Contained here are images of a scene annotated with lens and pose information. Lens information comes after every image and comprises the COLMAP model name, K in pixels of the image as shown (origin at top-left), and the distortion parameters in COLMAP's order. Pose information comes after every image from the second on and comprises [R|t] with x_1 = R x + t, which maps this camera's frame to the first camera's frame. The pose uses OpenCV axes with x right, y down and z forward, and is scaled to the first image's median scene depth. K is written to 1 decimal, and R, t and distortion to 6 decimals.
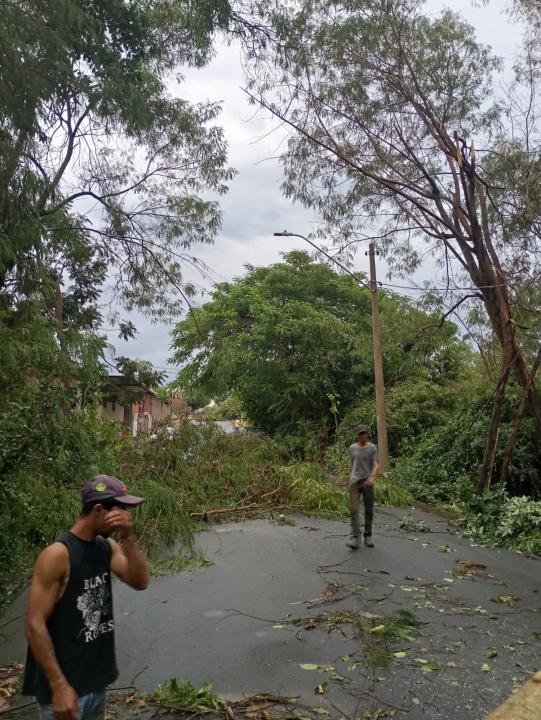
lens RADIAL K [[561.7, 0, 270.5], [0, 561.7, 360.0], [0, 0, 1]] dist [0.114982, -0.150599]
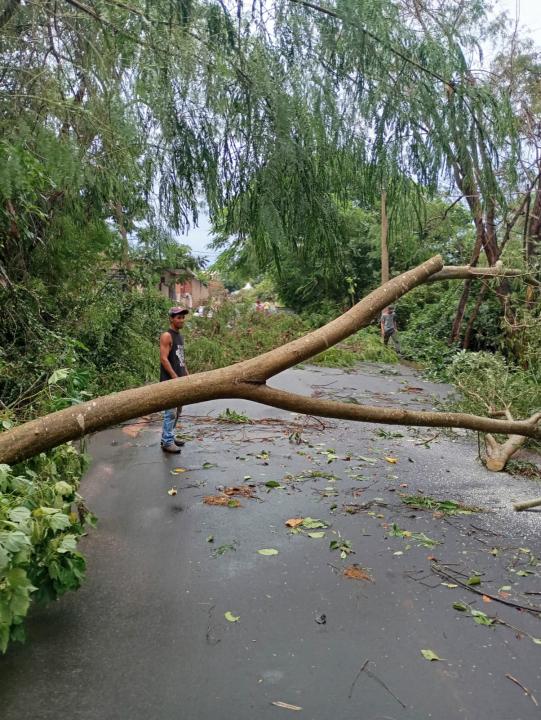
lens RADIAL K [[609.2, 0, 270.5], [0, 609.2, 360.0], [0, 0, 1]] dist [0.004842, 0.004822]
pose [[0.997696, 0.015771, -0.065990, 0.026074], [-0.002680, 0.981011, 0.193932, -0.012515], [0.067796, -0.193308, 0.978793, -0.223432]]
